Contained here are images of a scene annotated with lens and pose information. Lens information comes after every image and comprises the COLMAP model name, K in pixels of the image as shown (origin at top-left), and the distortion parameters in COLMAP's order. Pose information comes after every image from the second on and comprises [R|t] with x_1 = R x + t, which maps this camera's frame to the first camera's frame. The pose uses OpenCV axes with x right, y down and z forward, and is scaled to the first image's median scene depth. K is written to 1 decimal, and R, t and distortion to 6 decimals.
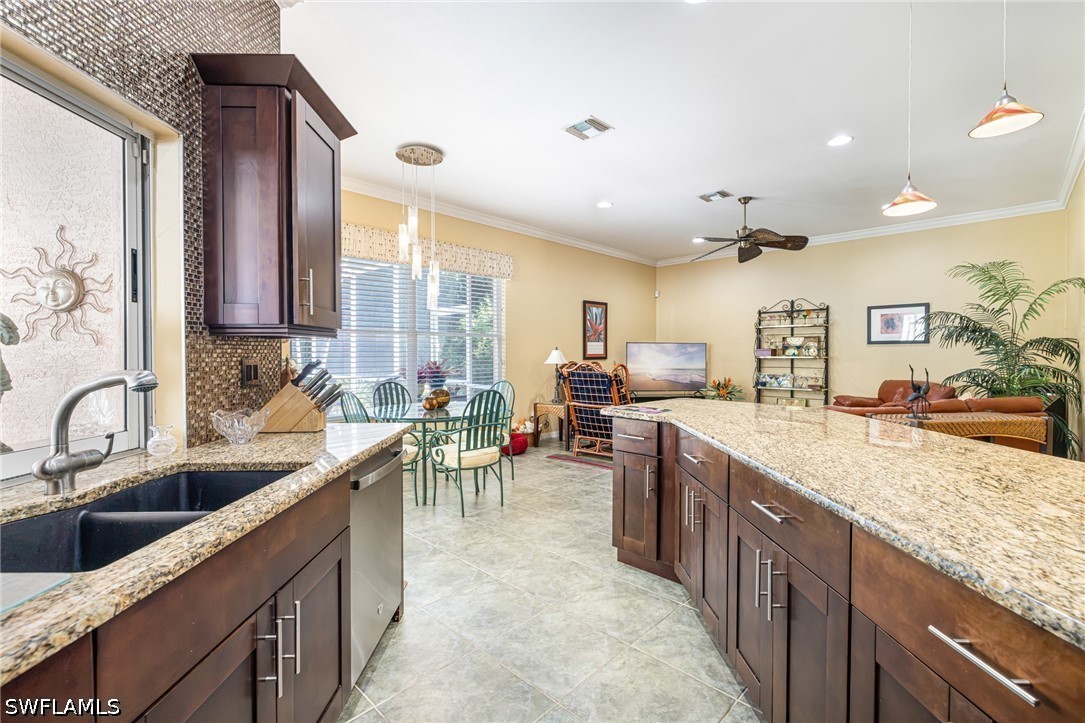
lens RADIAL K [[479.0, 0, 554.0], [0, 479.0, 361.3], [0, 0, 1]] dist [-0.001639, 0.000284]
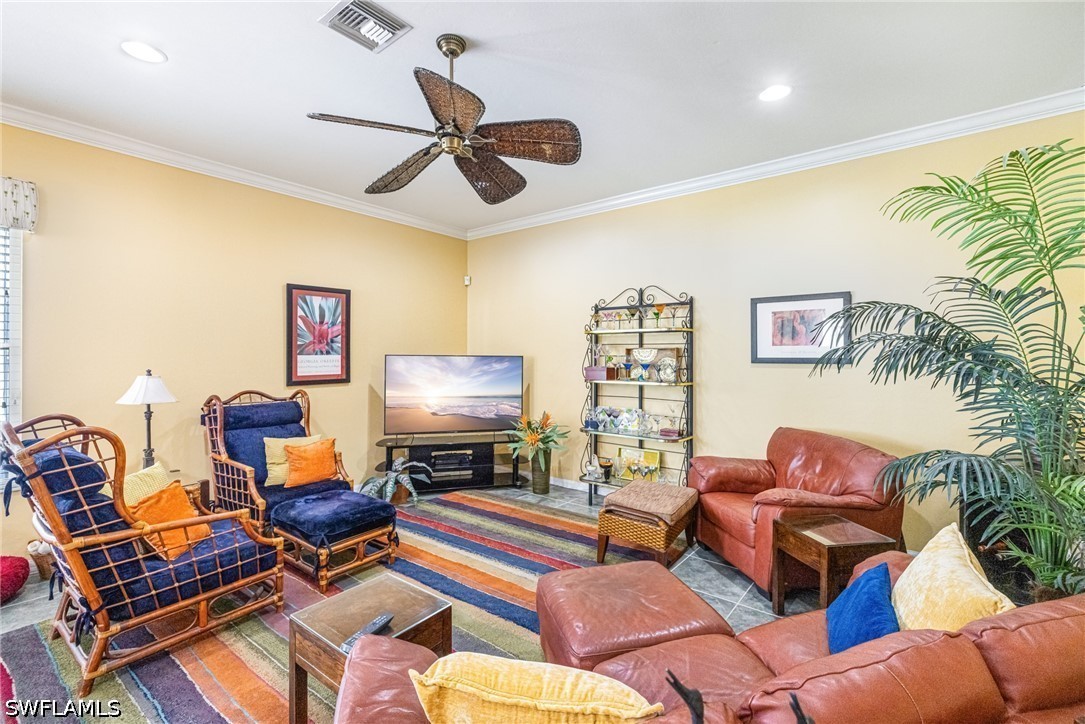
lens RADIAL K [[472.9, 0, 541.6], [0, 472.9, 355.1], [0, 0, 1]] dist [-0.000992, -0.000319]
pose [[0.996765, 0.003732, 0.080286, 0.382281], [-0.002631, 0.999901, -0.013825, -0.039817], [-0.080329, 0.013569, 0.996676, 0.482557]]
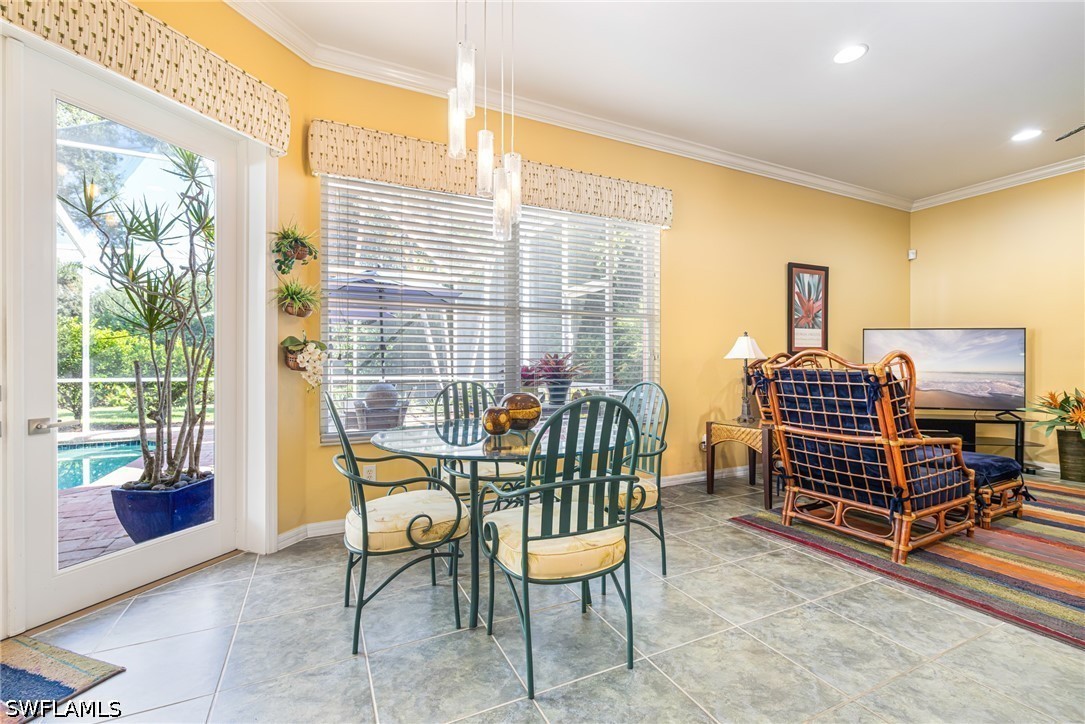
lens RADIAL K [[474.1, 0, 537.8], [0, 474.1, 365.3], [0, 0, 1]] dist [-0.001984, -0.000319]
pose [[0.929120, 0.004231, -0.369755, -0.017822], [-0.007893, 0.999934, -0.008393, 0.020747], [0.369695, 0.010717, 0.929091, 0.345637]]
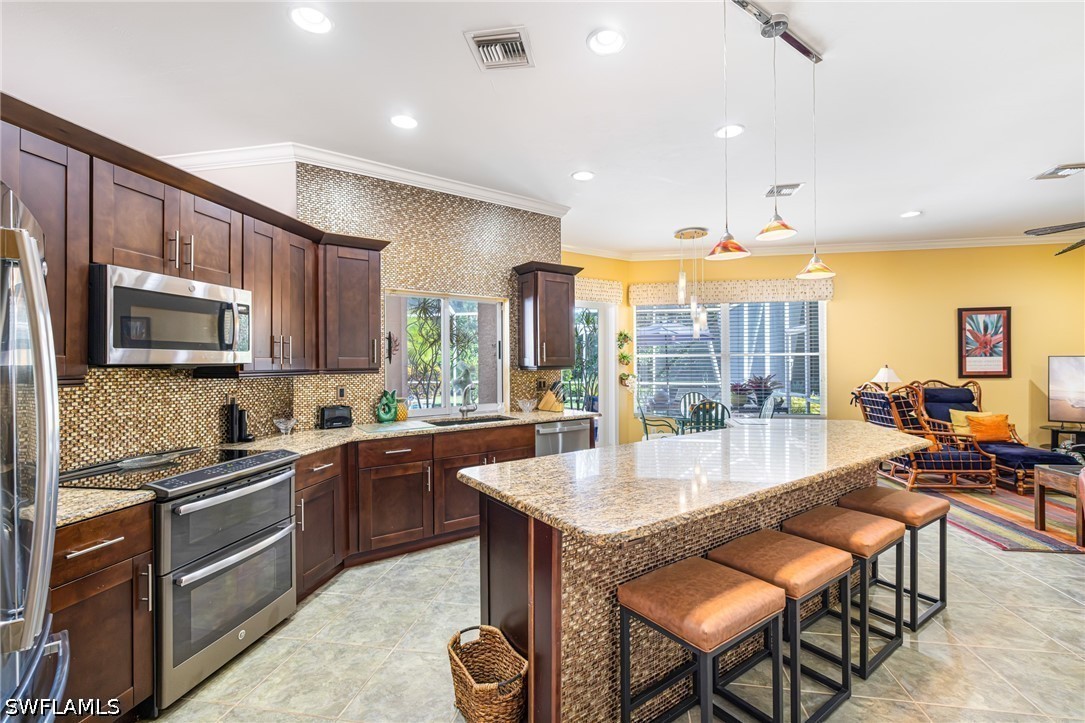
lens RADIAL K [[468.3, 0, 542.5], [0, 468.3, 361.5], [0, 0, 1]] dist [-0.003088, -0.000764]
pose [[0.543572, -0.001547, -0.839361, 0.422331], [-0.008942, 0.999931, -0.007634, -0.023223], [0.839315, 0.011656, 0.543521, -0.082570]]
